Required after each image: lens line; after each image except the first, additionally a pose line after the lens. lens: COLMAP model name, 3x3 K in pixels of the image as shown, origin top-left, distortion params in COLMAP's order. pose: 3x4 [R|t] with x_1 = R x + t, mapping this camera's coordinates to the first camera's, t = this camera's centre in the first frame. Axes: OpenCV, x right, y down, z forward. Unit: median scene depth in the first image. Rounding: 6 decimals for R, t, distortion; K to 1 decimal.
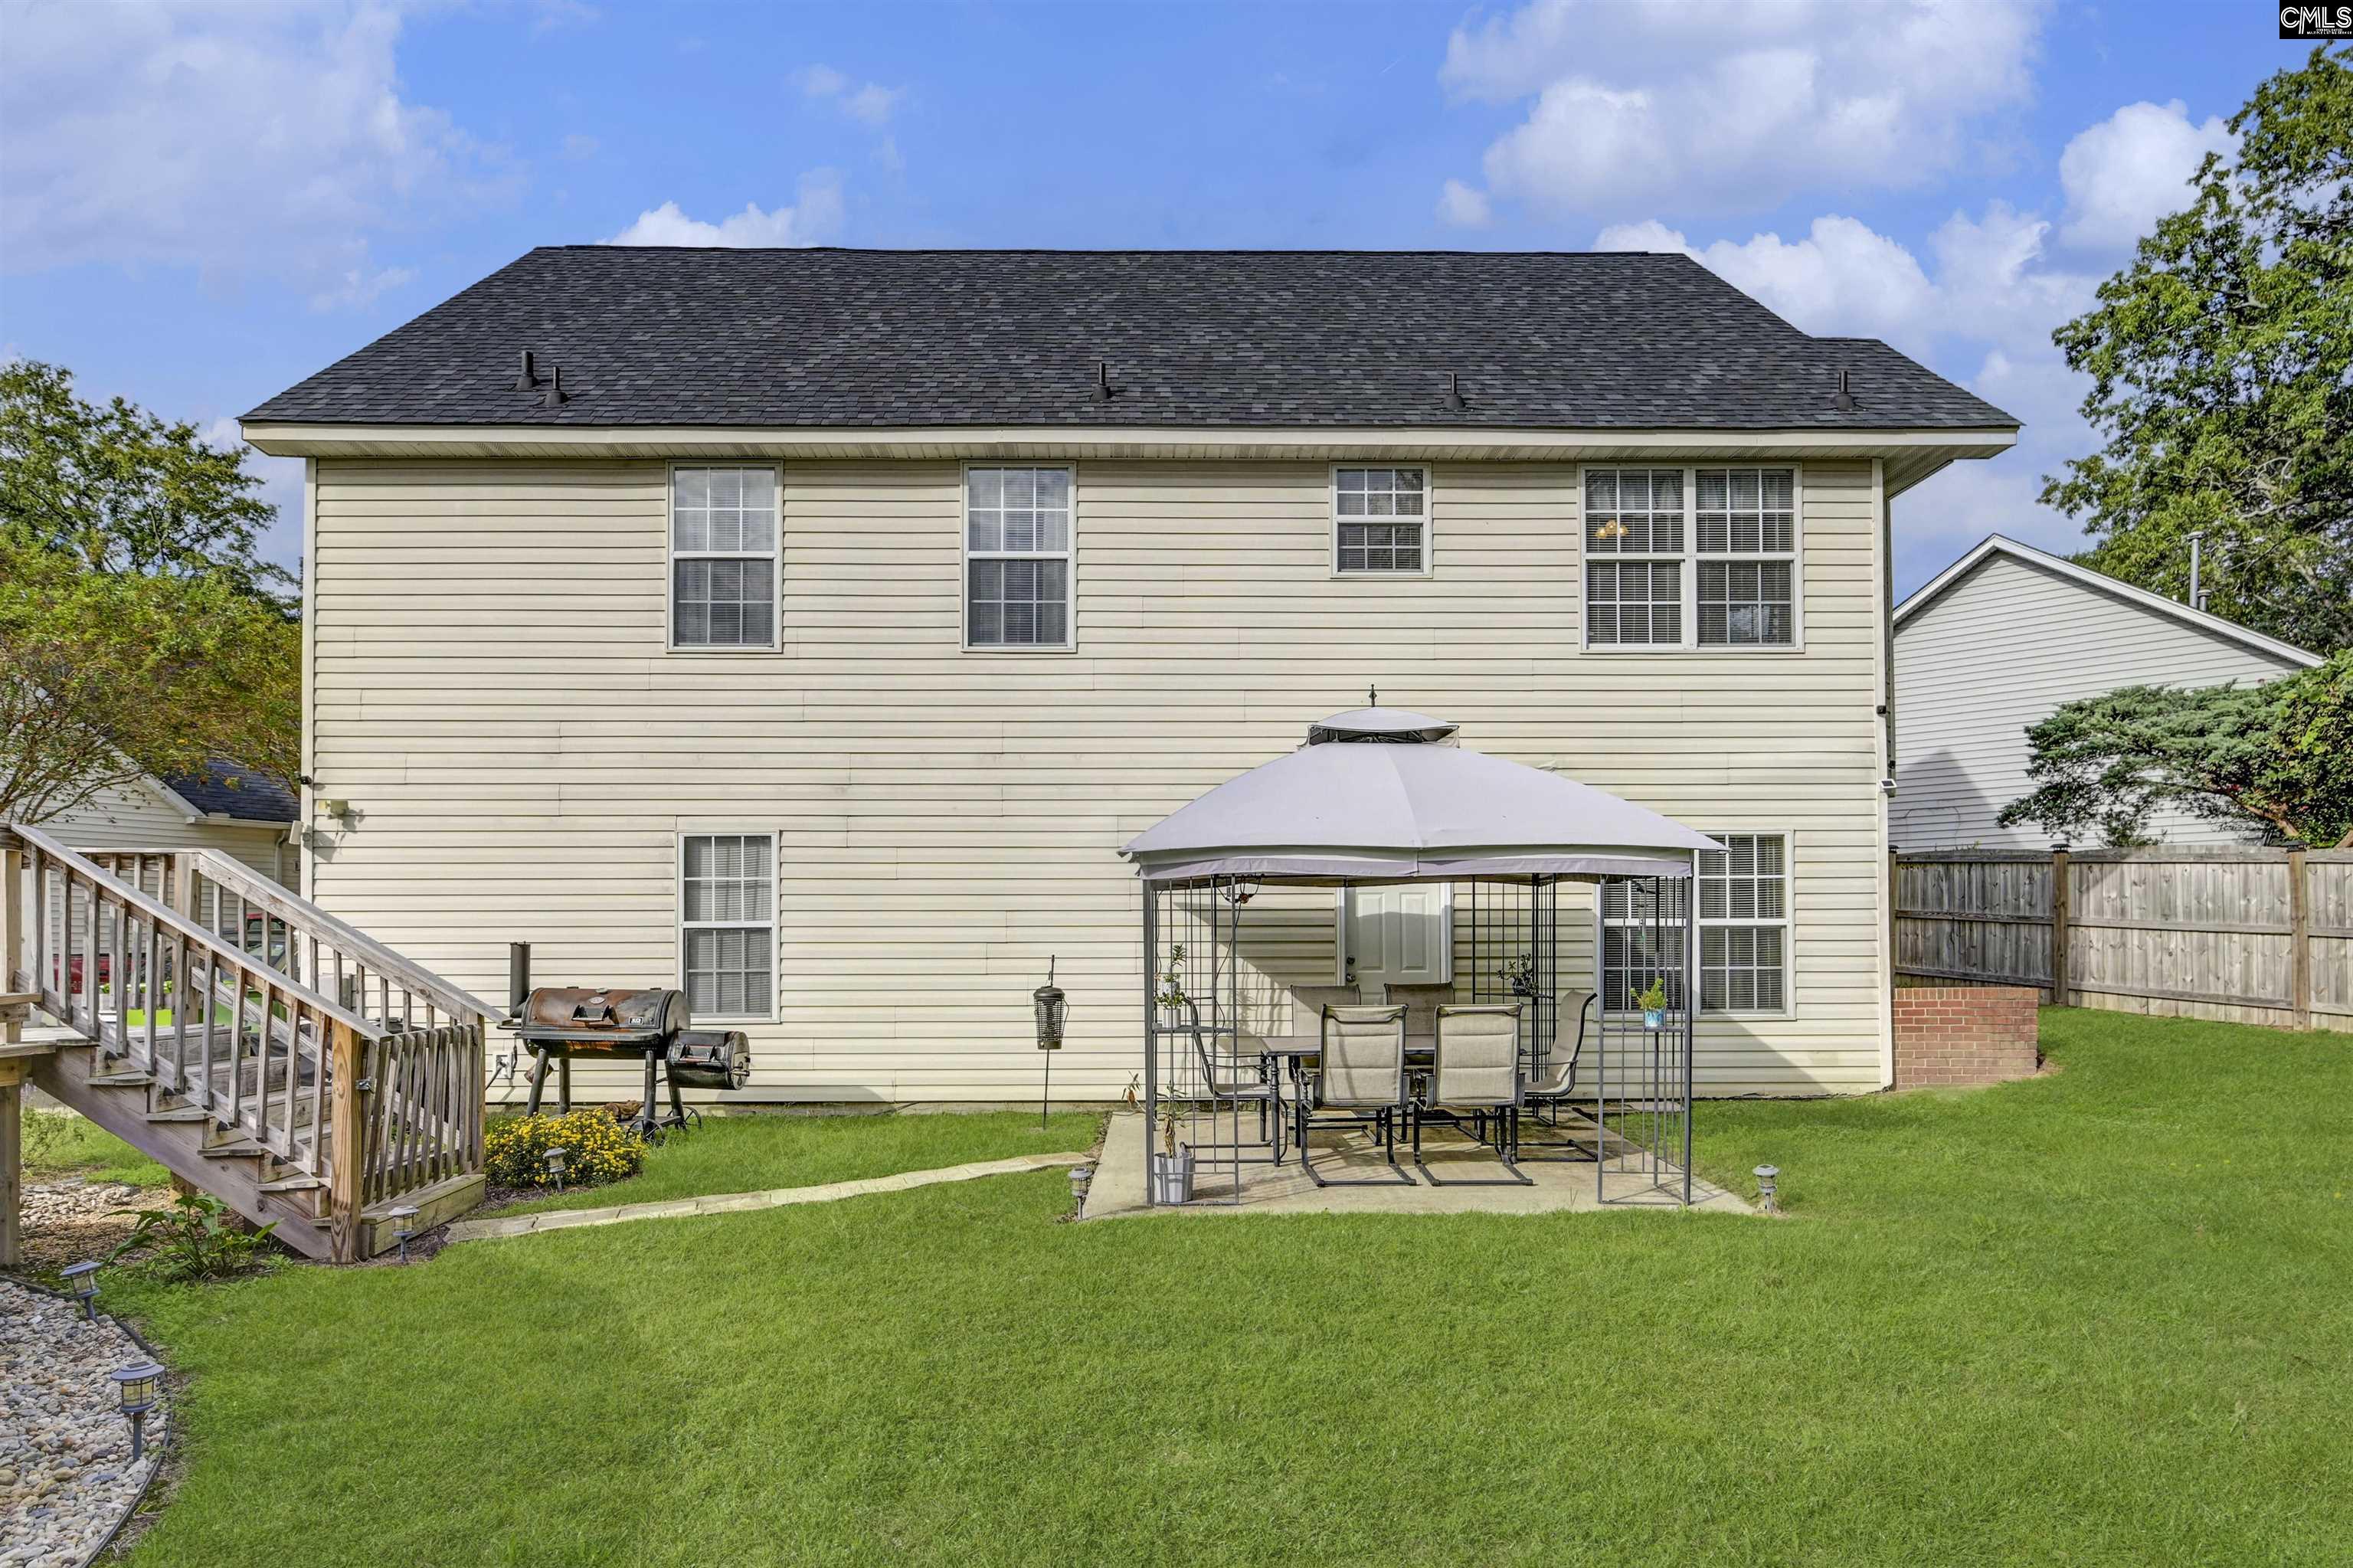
lens RADIAL K [[1301.4, 0, 1159.4], [0, 1301.4, 930.1], [0, 0, 1]] dist [0.000070, 0.000321]
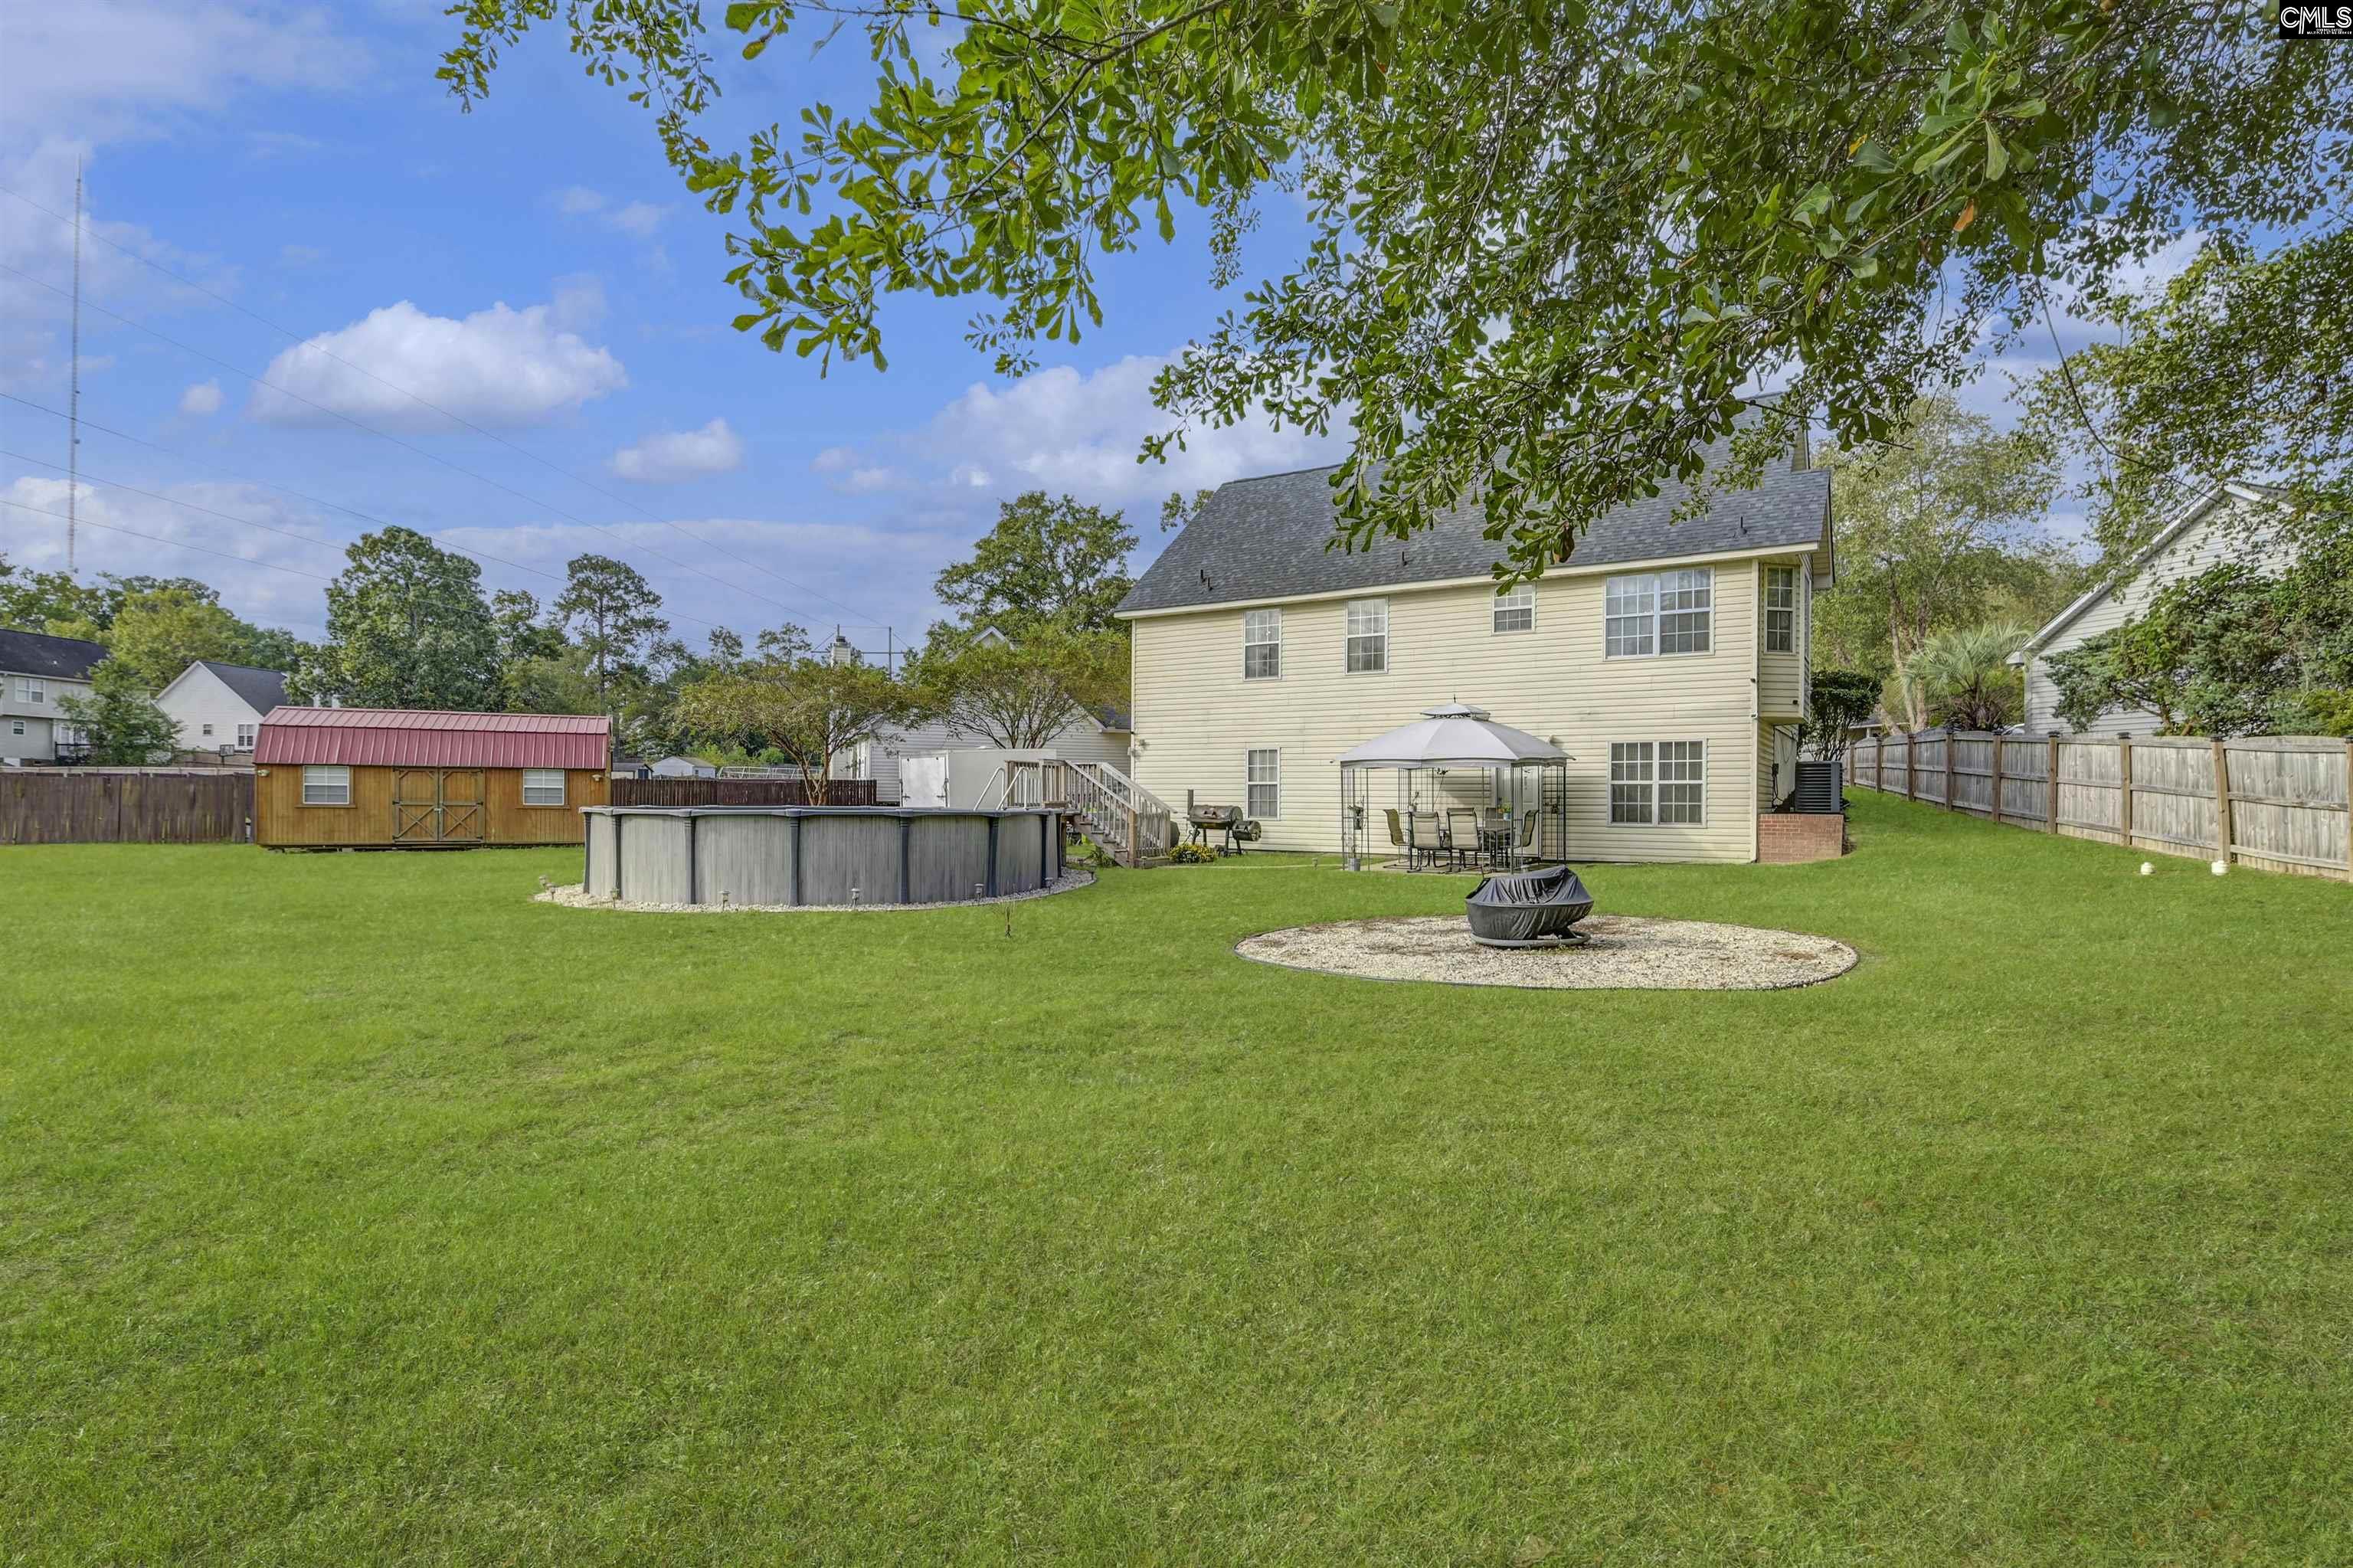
lens RADIAL K [[1181.0, 0, 1164.4], [0, 1181.0, 788.7], [0, 0, 1]] dist [-0.000086, 0.000065]
pose [[0.834205, 0.003244, -0.551445, 0.813865], [-0.000390, 0.999986, 0.005292, -0.005577], [0.551454, -0.004200, 0.834195, -1.098873]]
